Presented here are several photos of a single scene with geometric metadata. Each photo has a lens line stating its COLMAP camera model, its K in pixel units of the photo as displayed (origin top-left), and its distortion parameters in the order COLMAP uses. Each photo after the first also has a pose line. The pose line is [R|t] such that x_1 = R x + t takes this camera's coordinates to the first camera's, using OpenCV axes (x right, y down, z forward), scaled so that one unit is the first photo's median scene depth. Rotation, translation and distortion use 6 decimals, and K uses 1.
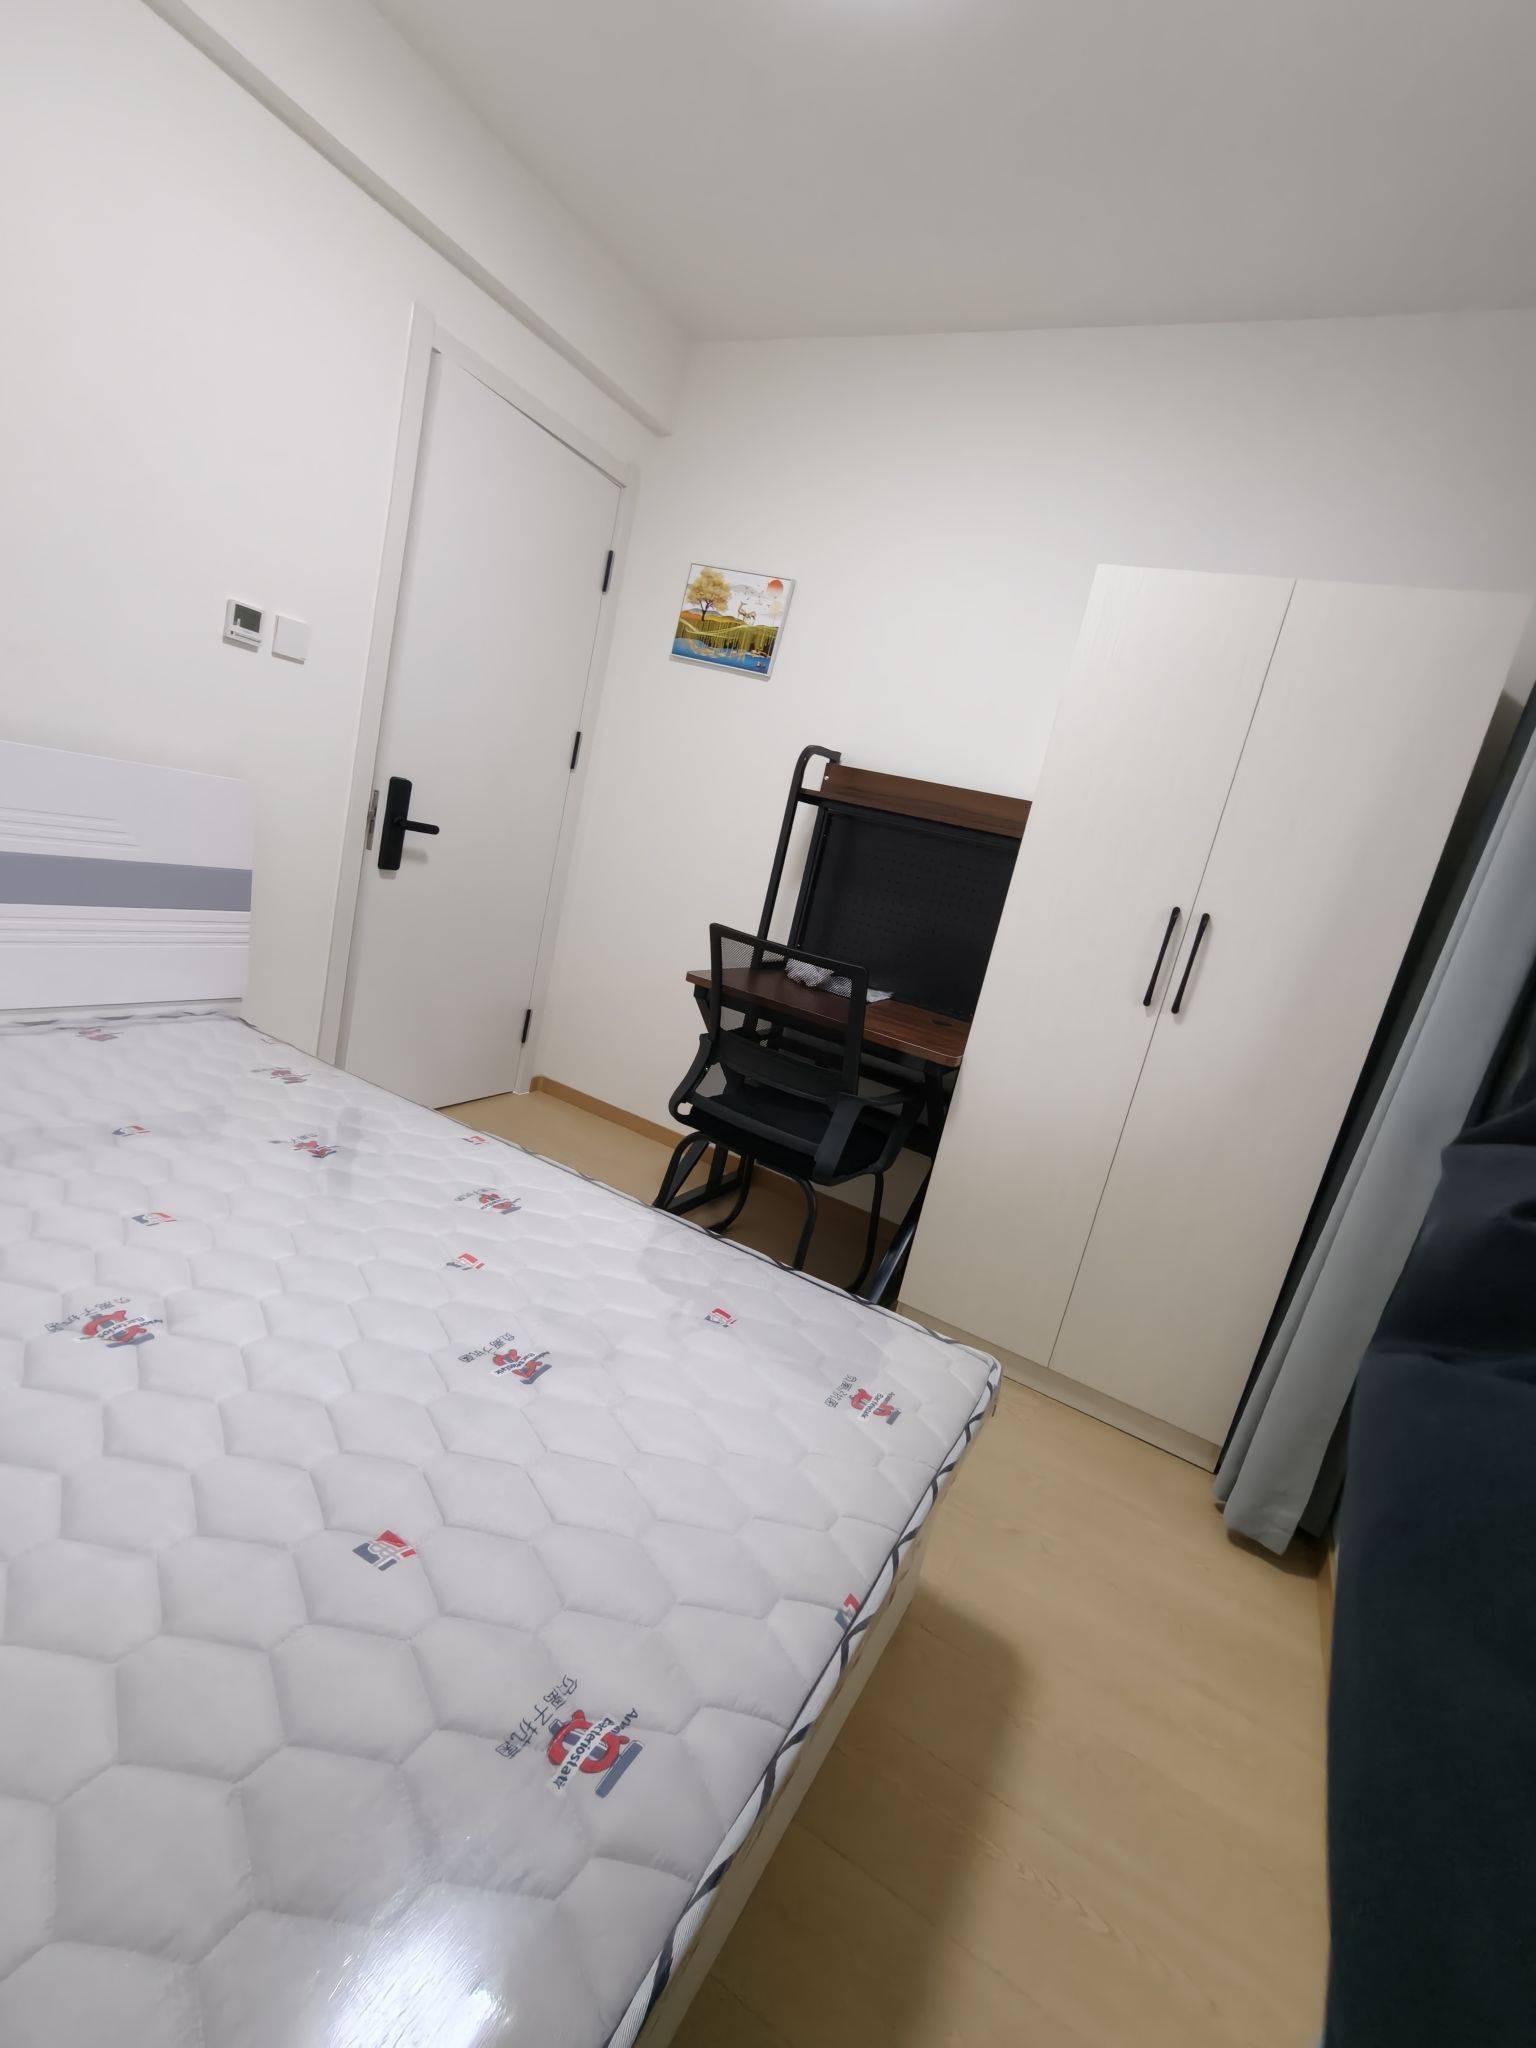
lens RADIAL K [[938.2, 0, 768.0], [0, 938.2, 1024.0], [0, 0, 1]] dist [0.002377, 0.000099]
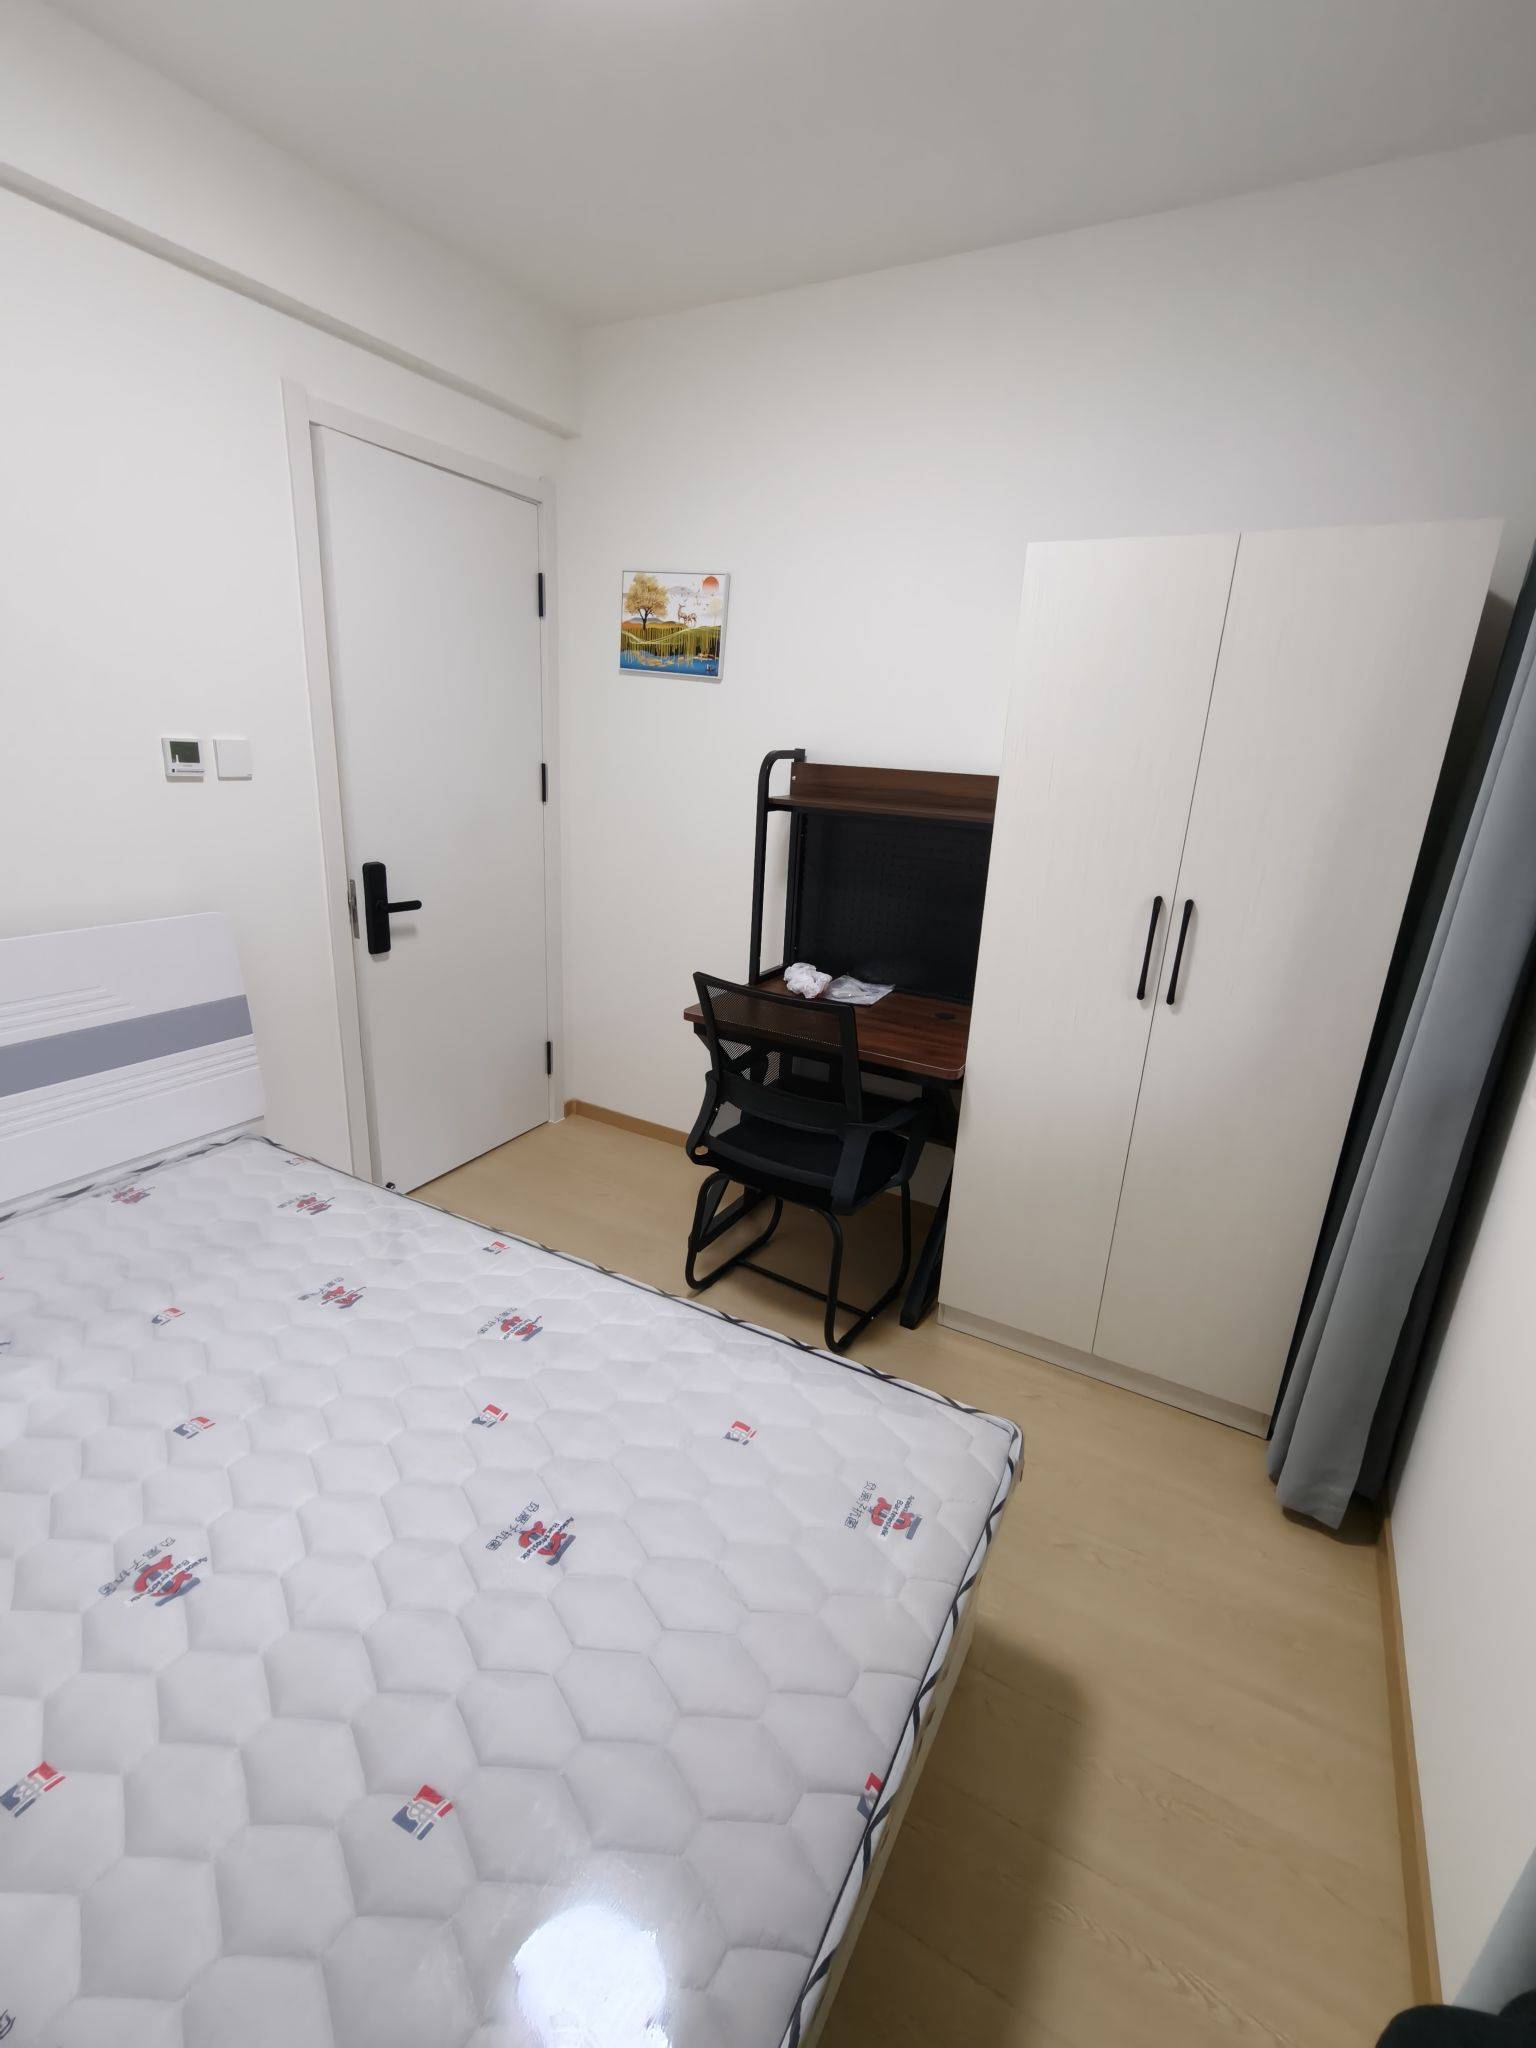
lens RADIAL K [[921.0, 0, 768.0], [0, 921.0, 1024.0], [0, 0, 1]] dist [0.000446, 0.000175]
pose [[0.985249, -0.159555, -0.061864, 0.083517], [0.164721, 0.982216, 0.090105, -0.156756], [0.046387, -0.098966, 0.994009, 0.030492]]
